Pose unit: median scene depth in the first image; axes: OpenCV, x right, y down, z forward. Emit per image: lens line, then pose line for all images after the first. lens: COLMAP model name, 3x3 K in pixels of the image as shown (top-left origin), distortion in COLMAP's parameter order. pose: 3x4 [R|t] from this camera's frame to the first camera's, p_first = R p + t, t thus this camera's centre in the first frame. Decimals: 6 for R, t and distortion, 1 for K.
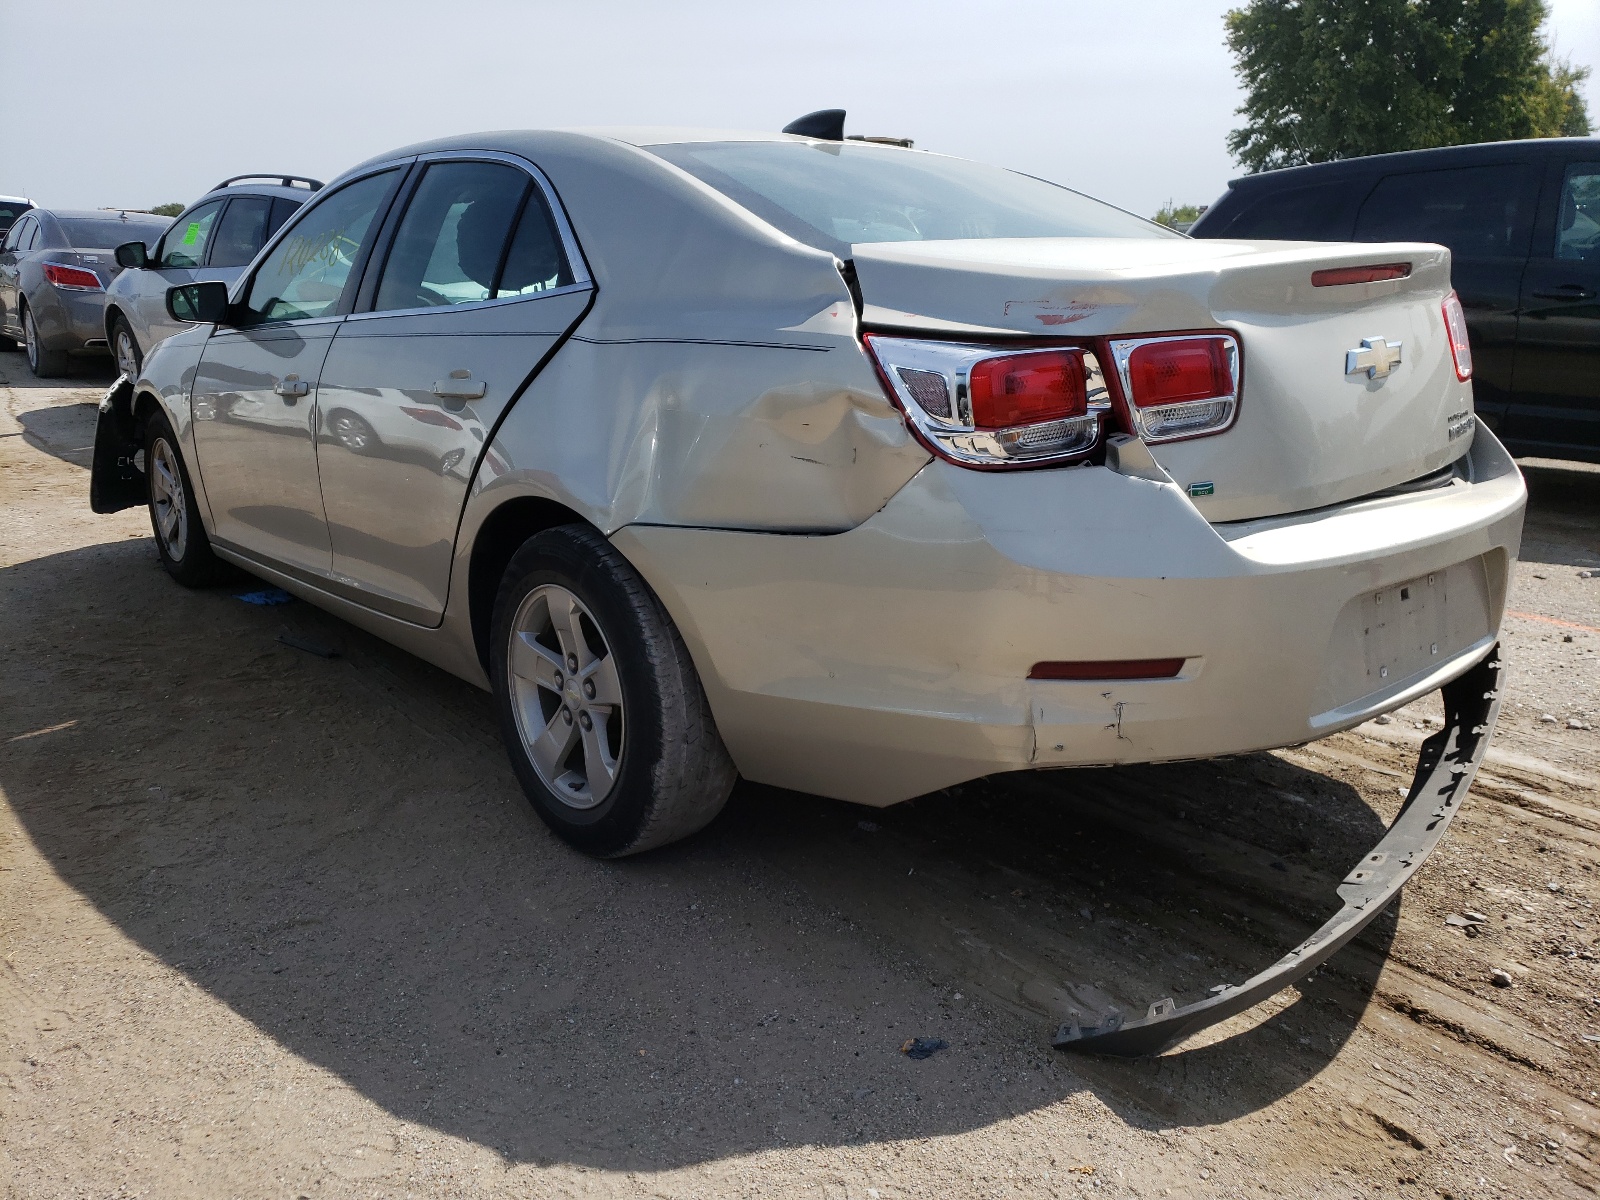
lens RADIAL K [[1207.7, 0, 800.0], [0, 1207.7, 600.0], [0, 0, 1]] dist [-0.000603, 0.002046]
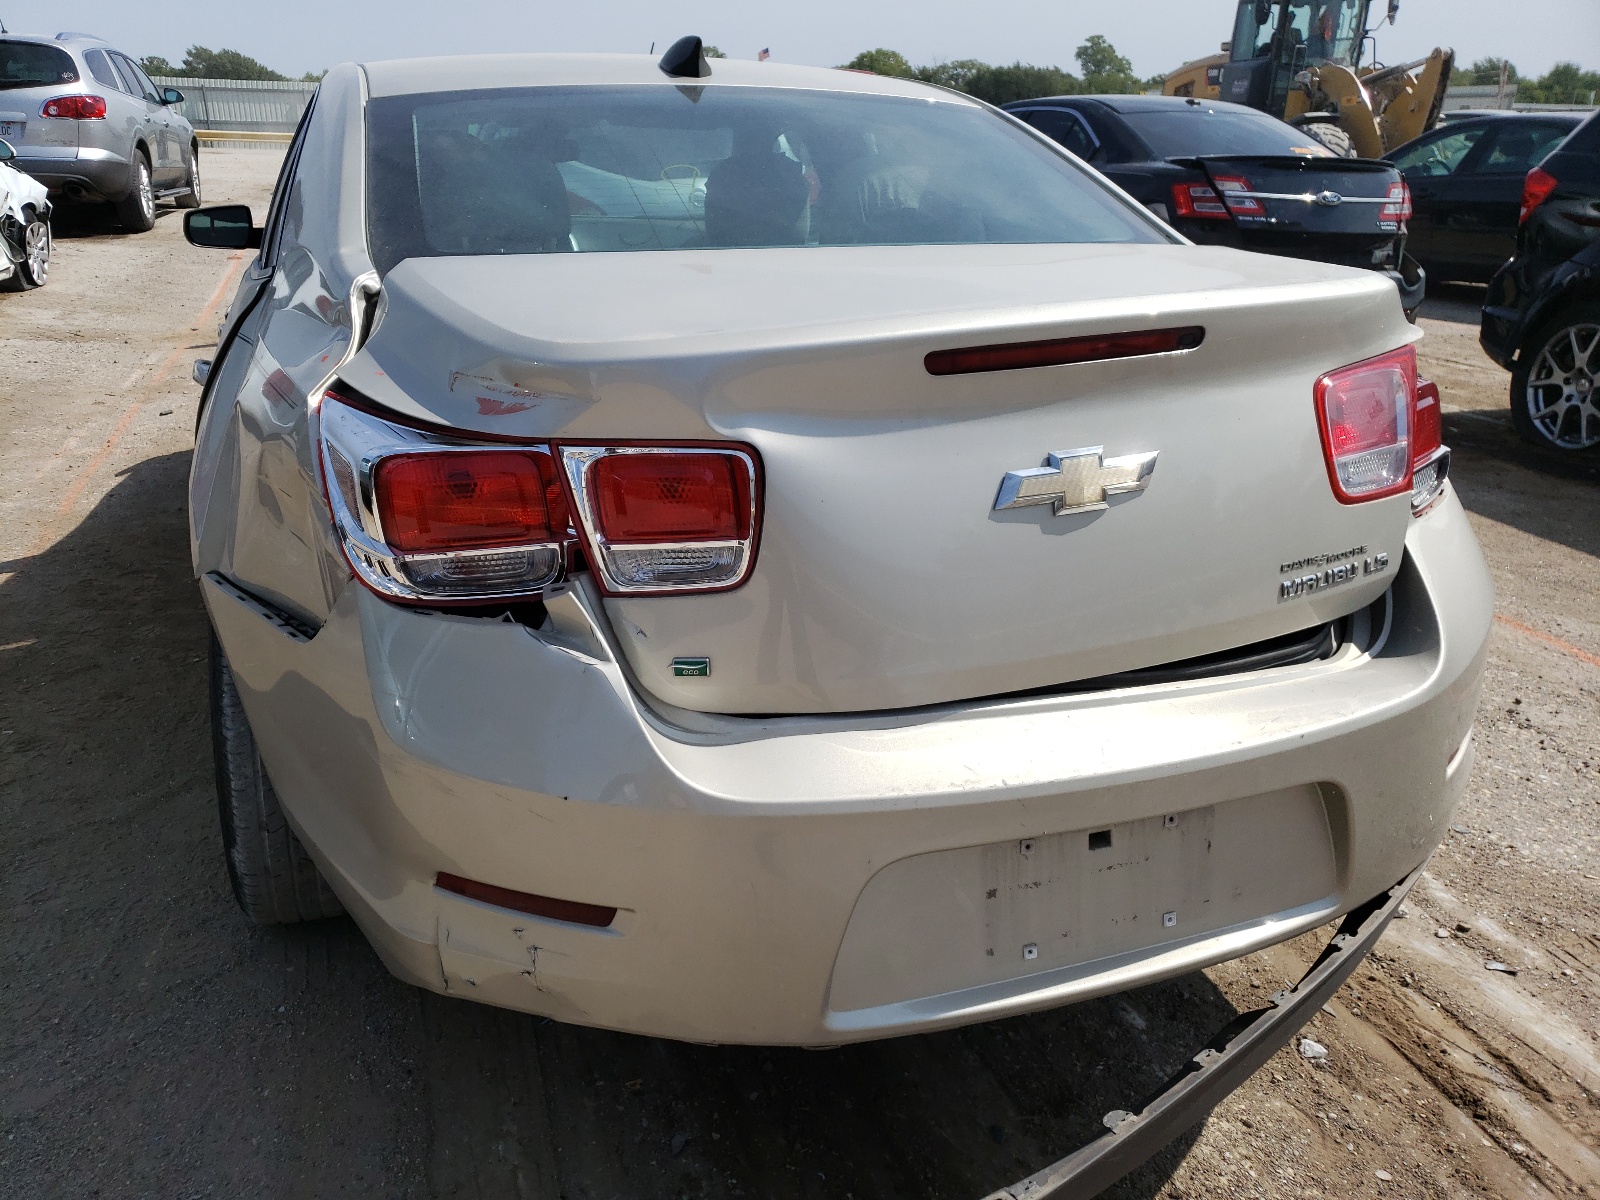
lens RADIAL K [[1240.9, 0, 799.2], [0, 1240.9, 577.2], [0, 0, 1]] dist [-0.000265, -0.002790]
pose [[0.941268, 0.131700, -0.310917, 0.603791], [-0.107899, 0.989837, 0.092628, -0.214656], [0.319957, -0.053640, 0.945912, 0.353543]]
